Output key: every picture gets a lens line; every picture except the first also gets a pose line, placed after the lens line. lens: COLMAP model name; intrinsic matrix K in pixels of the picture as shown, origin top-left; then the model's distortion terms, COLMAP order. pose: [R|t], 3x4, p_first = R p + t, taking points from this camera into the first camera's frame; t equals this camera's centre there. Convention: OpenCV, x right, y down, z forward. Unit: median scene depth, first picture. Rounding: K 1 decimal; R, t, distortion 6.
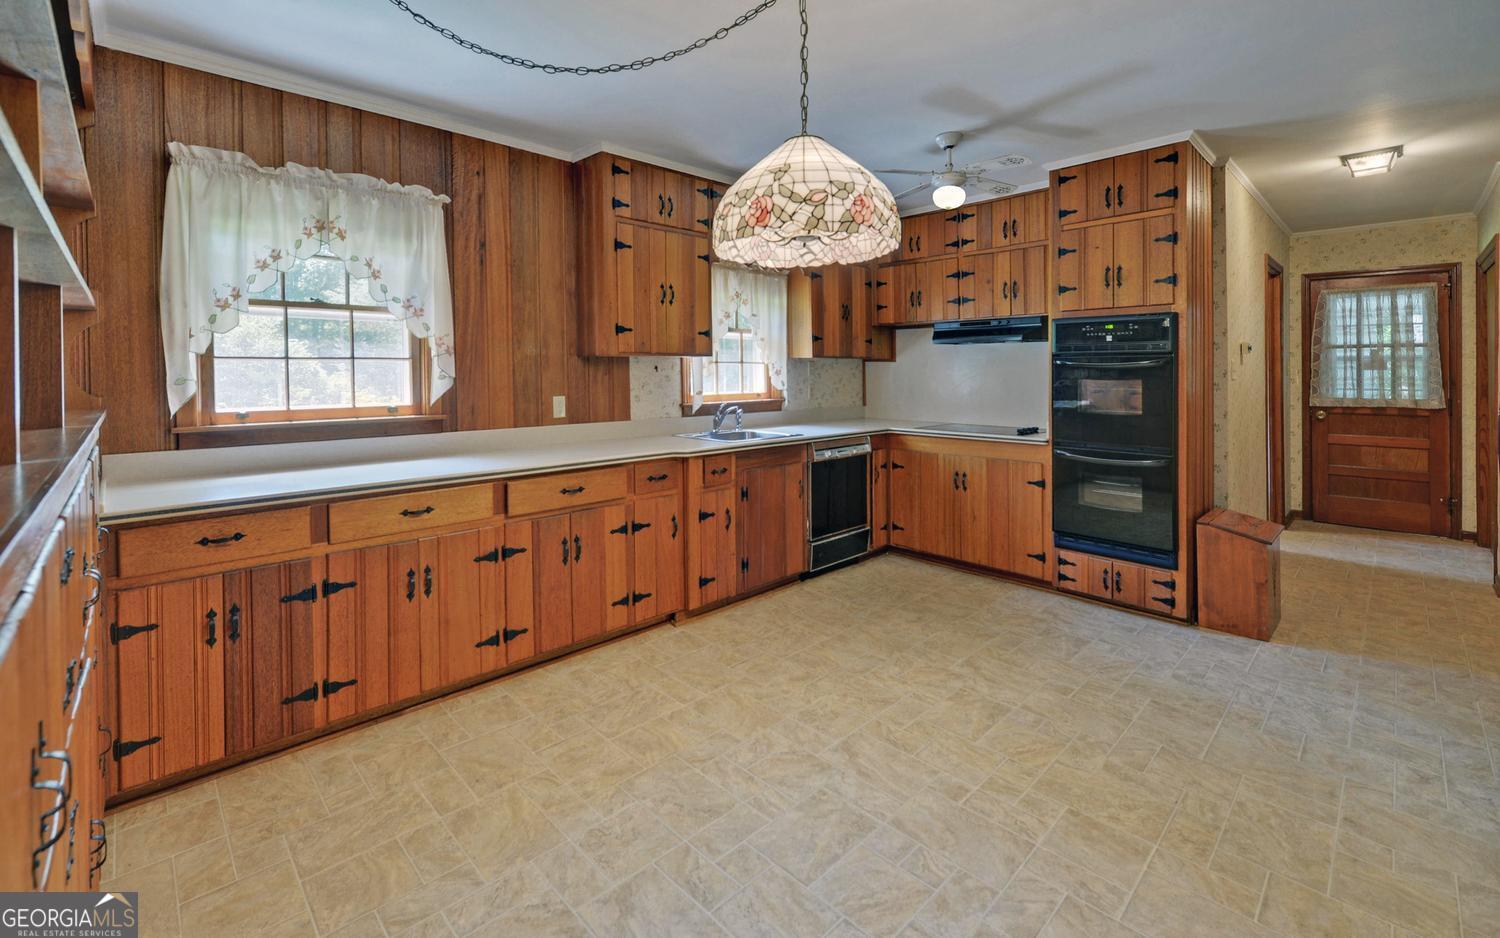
lens RADIAL K [[636.9, 0, 702.1], [0, 636.9, 375.8], [0, 0, 1]] dist [-0.000267, -0.000924]
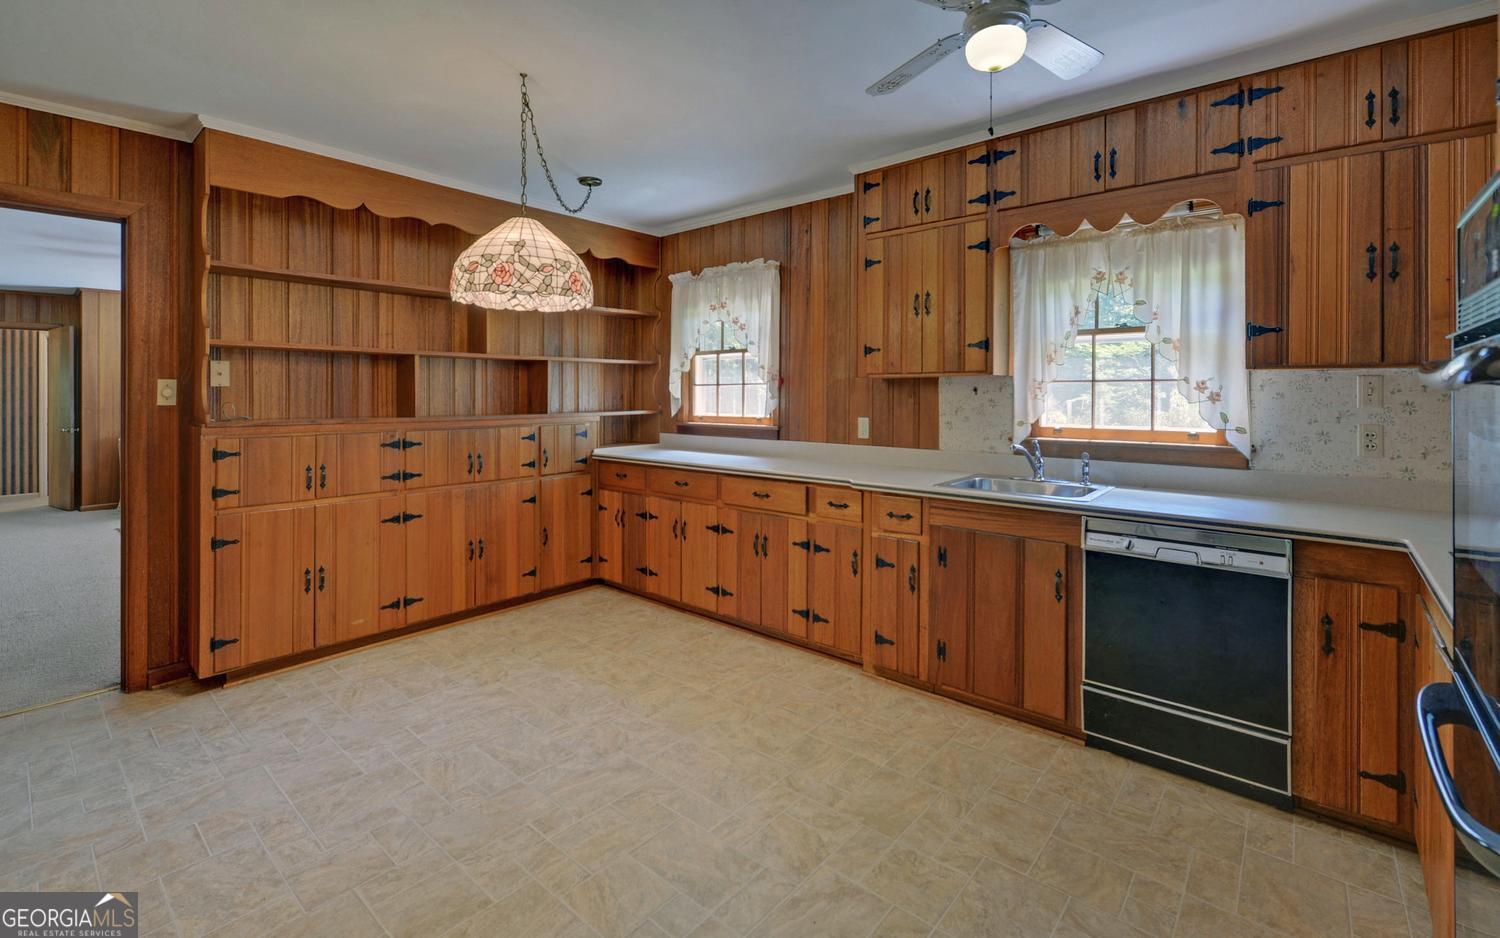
lens RADIAL K [[636.9, 0, 718.6], [0, 636.9, 397.1], [0, 0, 1]] dist [-0.000267, -0.000924]
pose [[0.122216, 0.009158, -0.992461, 0.906250], [-0.009125, 0.999926, 0.008103, -0.008972], [0.992462, 0.008066, 0.122291, 0.738491]]
